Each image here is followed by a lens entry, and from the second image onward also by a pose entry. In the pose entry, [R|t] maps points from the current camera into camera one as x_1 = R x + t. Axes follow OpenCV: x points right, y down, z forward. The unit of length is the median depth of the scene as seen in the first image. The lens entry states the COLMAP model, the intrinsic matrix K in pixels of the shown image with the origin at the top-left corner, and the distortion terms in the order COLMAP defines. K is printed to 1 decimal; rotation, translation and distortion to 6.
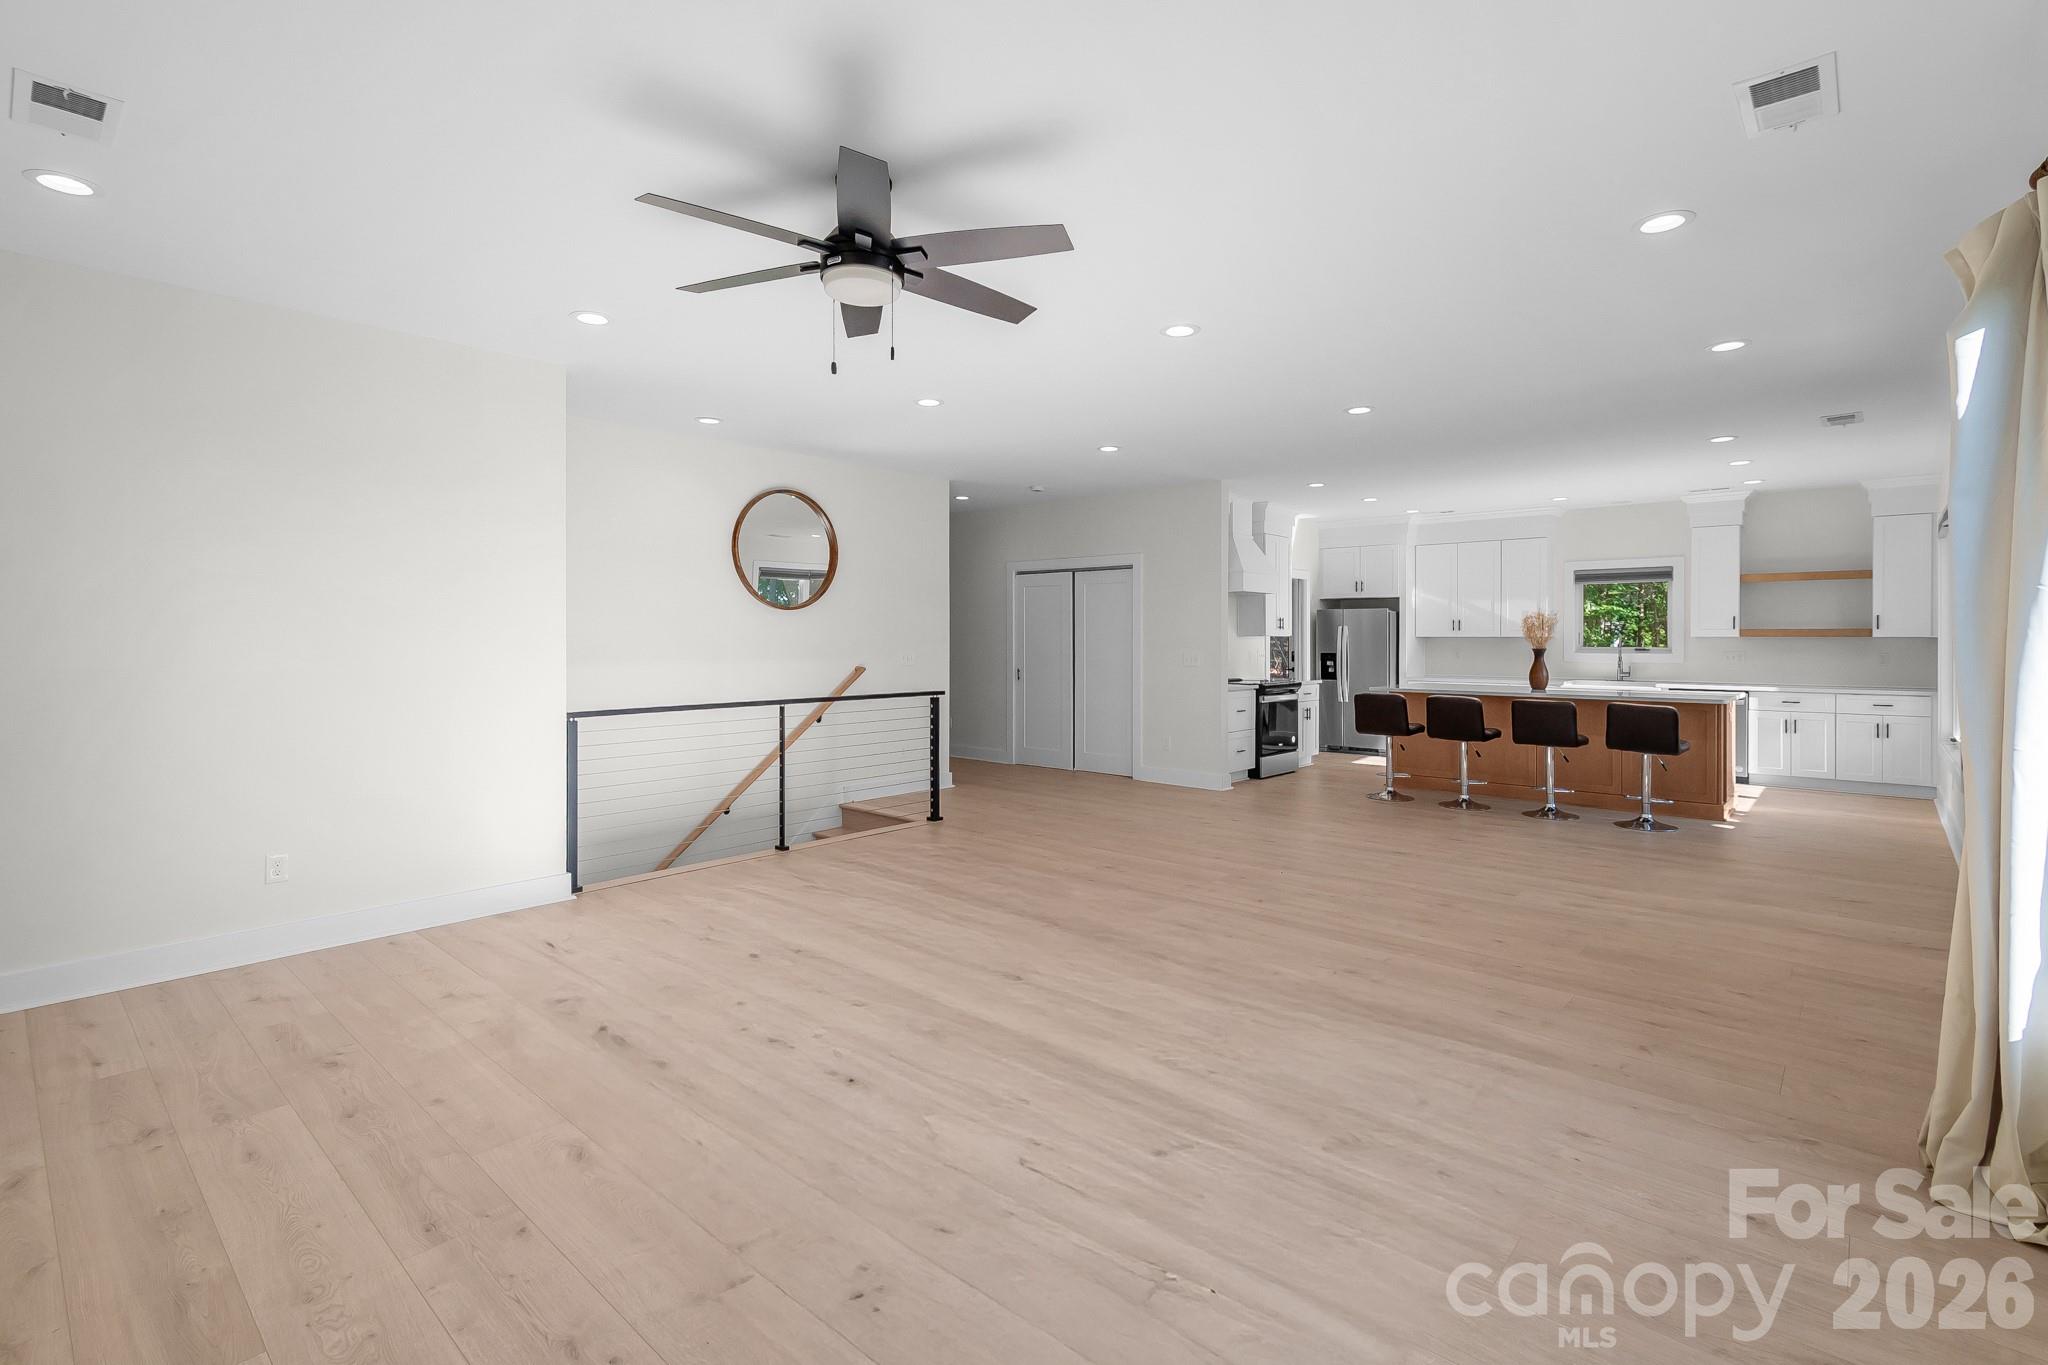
lens RADIAL K [[927.0, 0, 1040.3], [0, 927.0, 637.6], [0, 0, 1]] dist [0.006347, -0.002700]
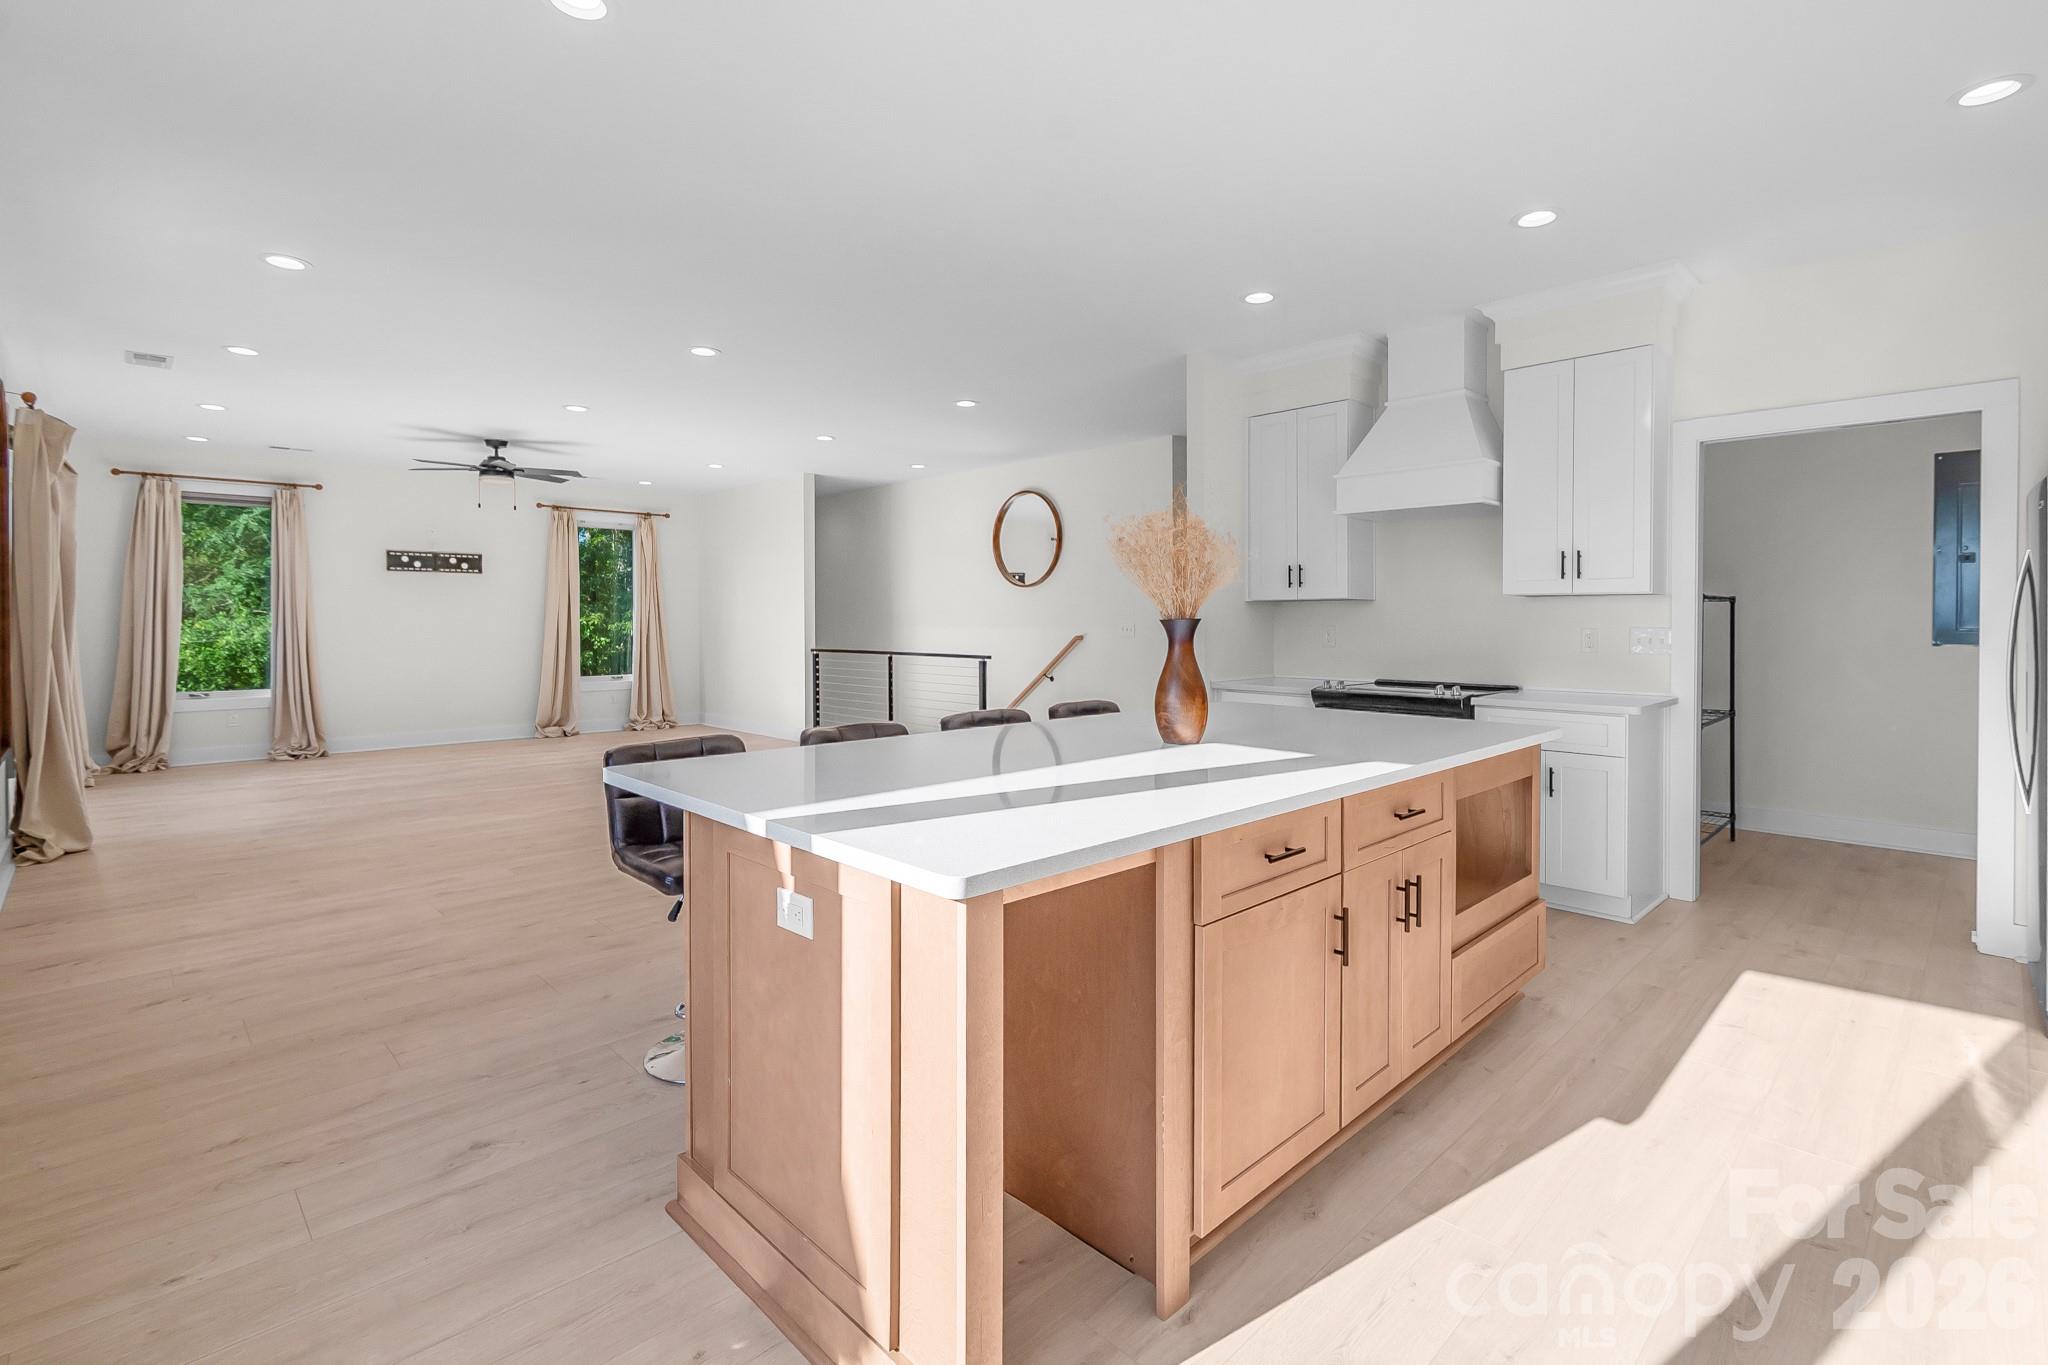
lens RADIAL K [[927.0, 0, 1036.7], [0, 927.0, 622.3], [0, 0, 1]] dist [0.006347, -0.002700]
pose [[-0.053400, 0.004849, -0.998561, 0.800076], [0.001266, 0.999988, 0.004788, 0.009339], [0.998572, -0.001008, -0.053405, 0.886097]]
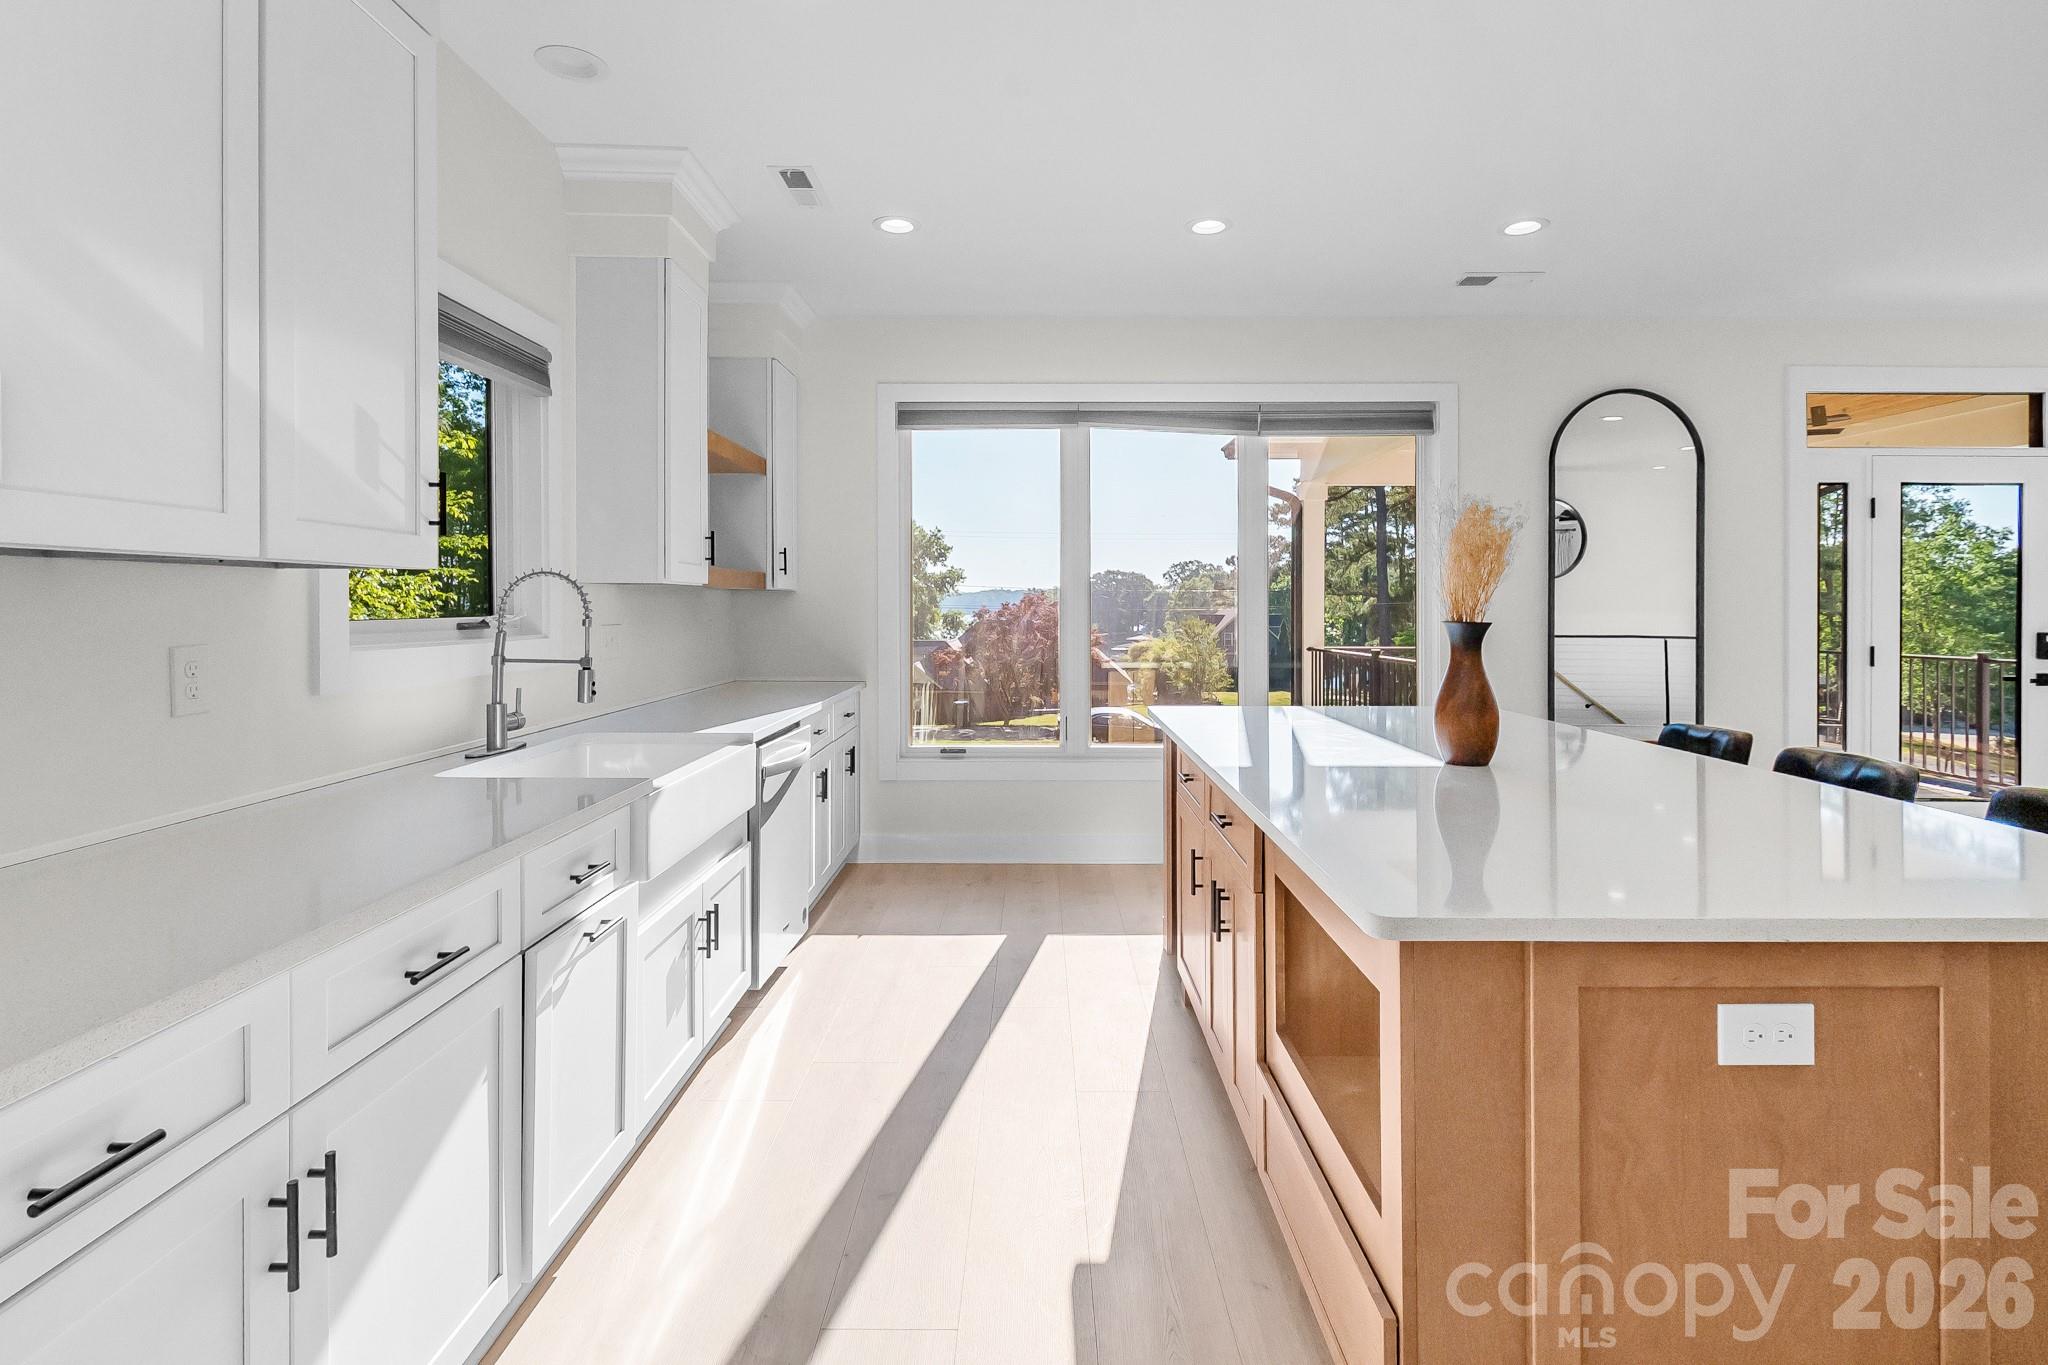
lens RADIAL K [[997.1, 0, 1046.0], [0, 997.1, 602.4], [0, 0, 1]] dist [0.003116, 0.000574]
pose [[-0.669770, -0.003090, 0.742562, 0.364510], [-0.005881, 0.999982, -0.001144, 0.006309], [-0.742545, -0.005133, -0.669776, 1.215314]]
